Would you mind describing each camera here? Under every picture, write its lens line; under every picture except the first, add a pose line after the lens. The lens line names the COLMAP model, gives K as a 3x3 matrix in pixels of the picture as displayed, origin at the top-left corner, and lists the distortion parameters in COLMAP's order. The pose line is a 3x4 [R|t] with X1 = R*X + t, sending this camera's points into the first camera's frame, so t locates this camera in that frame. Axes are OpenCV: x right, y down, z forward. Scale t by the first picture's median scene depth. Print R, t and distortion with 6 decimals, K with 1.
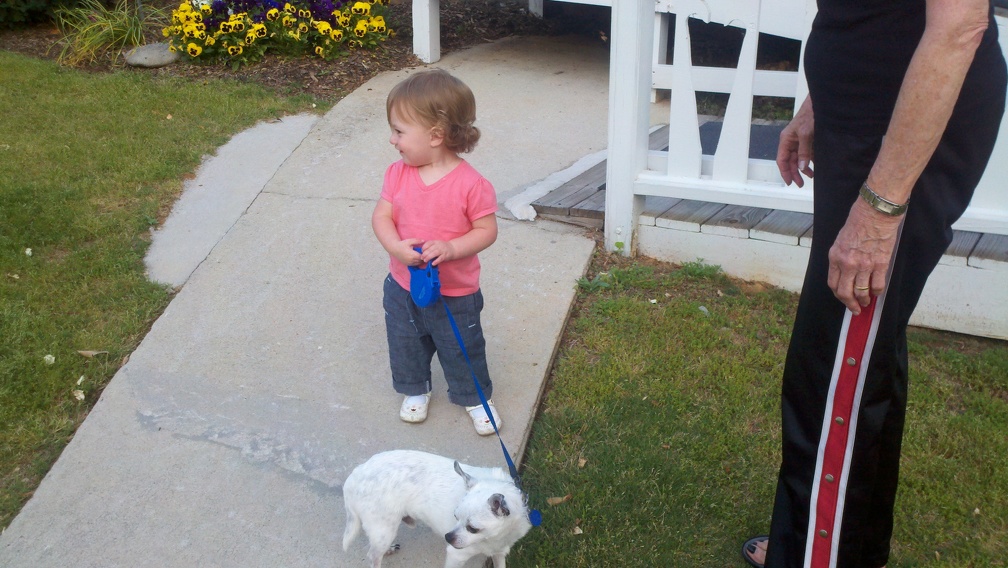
lens RADIAL K [[1098.6, 0, 500.5], [0, 1098.6, 283.0], [0, 0, 1]] dist [-0.012991, 0.000000]
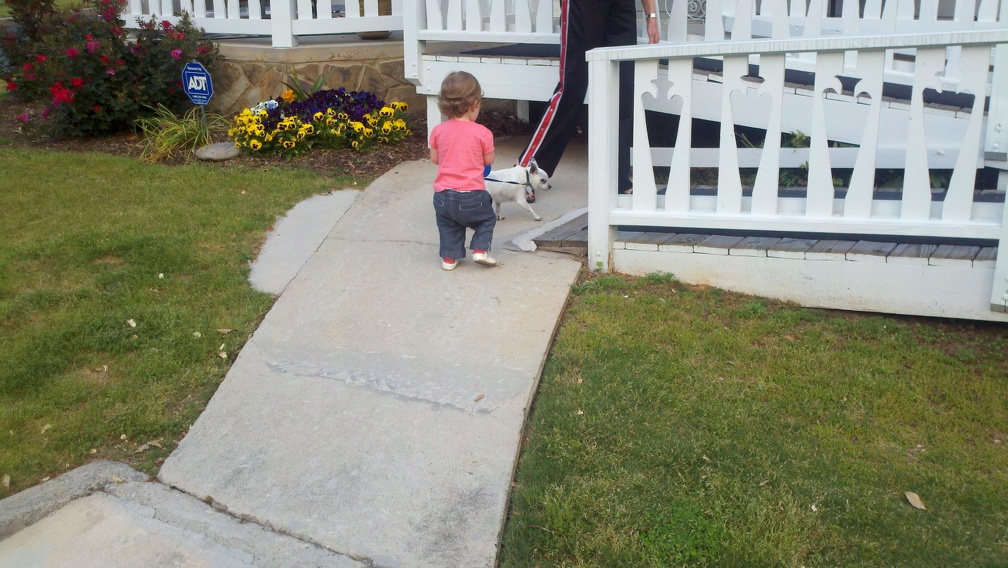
lens RADIAL K [[1098.6, 0, 506.8], [0, 1098.6, 284.6], [0, 0, 1]] dist [-0.012991, 0.000000]
pose [[0.999341, -0.021216, 0.029467, -0.047424], [0.024695, 0.992073, -0.123210, 0.158381], [-0.026620, 0.123856, 0.991943, -0.344192]]
